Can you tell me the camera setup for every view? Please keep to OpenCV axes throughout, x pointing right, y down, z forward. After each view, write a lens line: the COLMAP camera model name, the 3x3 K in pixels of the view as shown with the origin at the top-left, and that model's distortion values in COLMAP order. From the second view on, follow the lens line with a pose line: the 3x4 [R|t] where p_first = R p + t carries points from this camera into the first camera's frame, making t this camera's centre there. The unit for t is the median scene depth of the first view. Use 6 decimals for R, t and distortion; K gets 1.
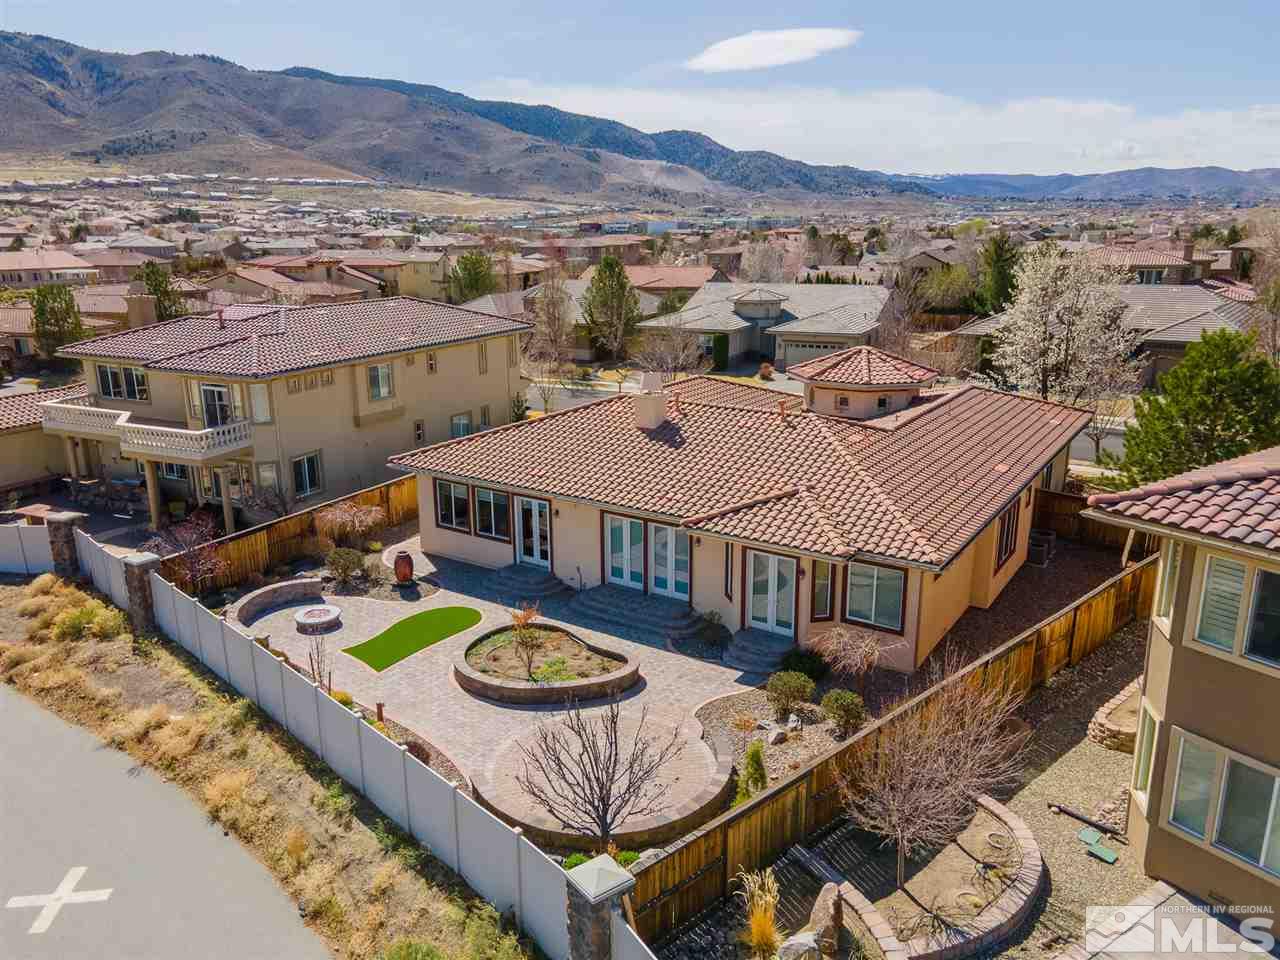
lens RADIAL K [[927.3, 0, 636.1], [0, 927.3, 478.8], [0, 0, 1]] dist [0.033376, 0.008087]
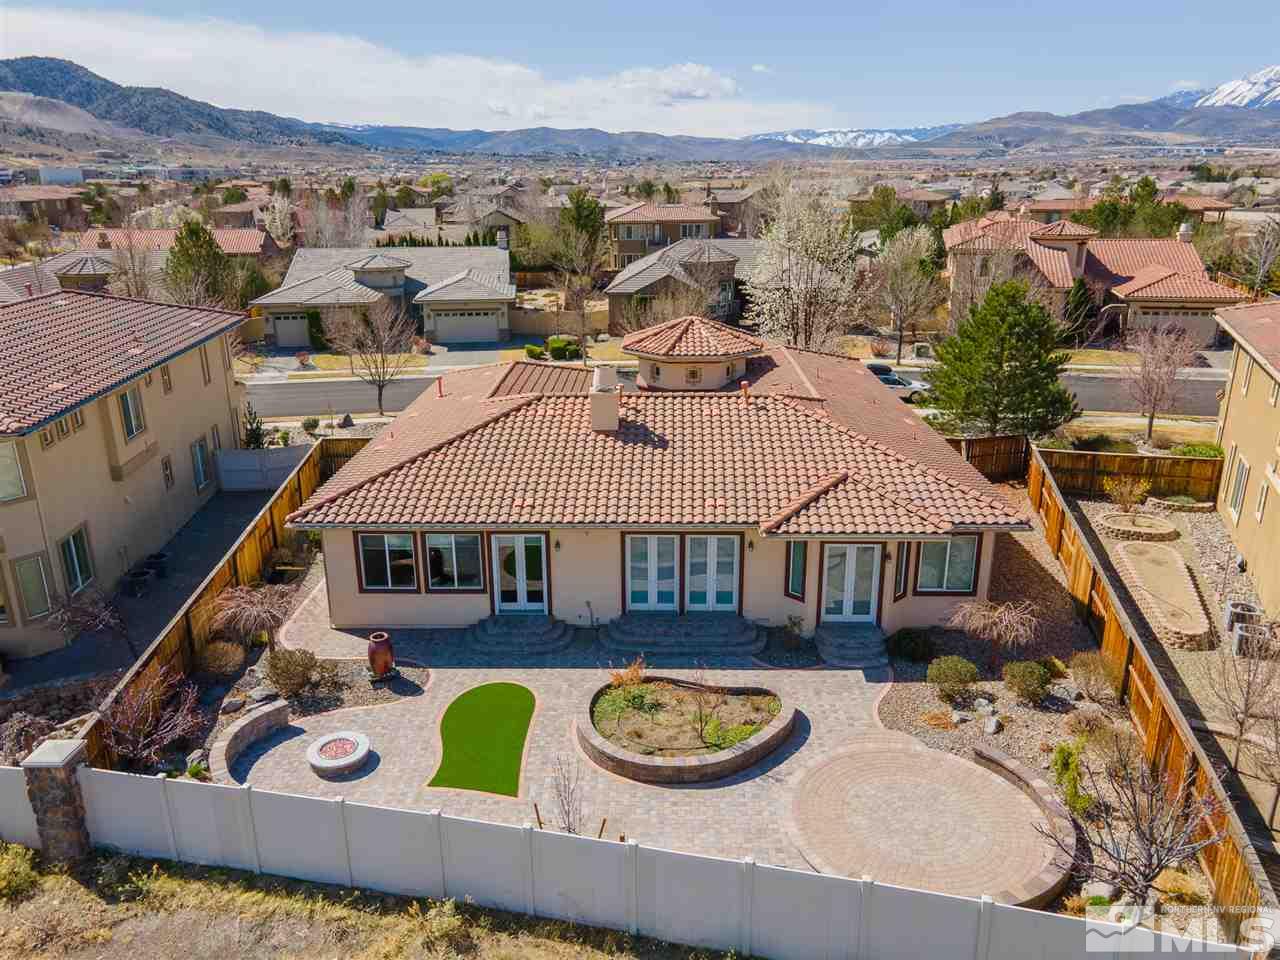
lens RADIAL K [[927.3, 0, 636.1], [0, 927.3, 478.8], [0, 0, 1]] dist [0.033376, 0.008087]
pose [[0.843523, -0.164148, 0.511395, -0.448348], [0.139804, 0.986435, 0.086025, -0.085705], [-0.518579, -0.001069, 0.855029, 0.240506]]
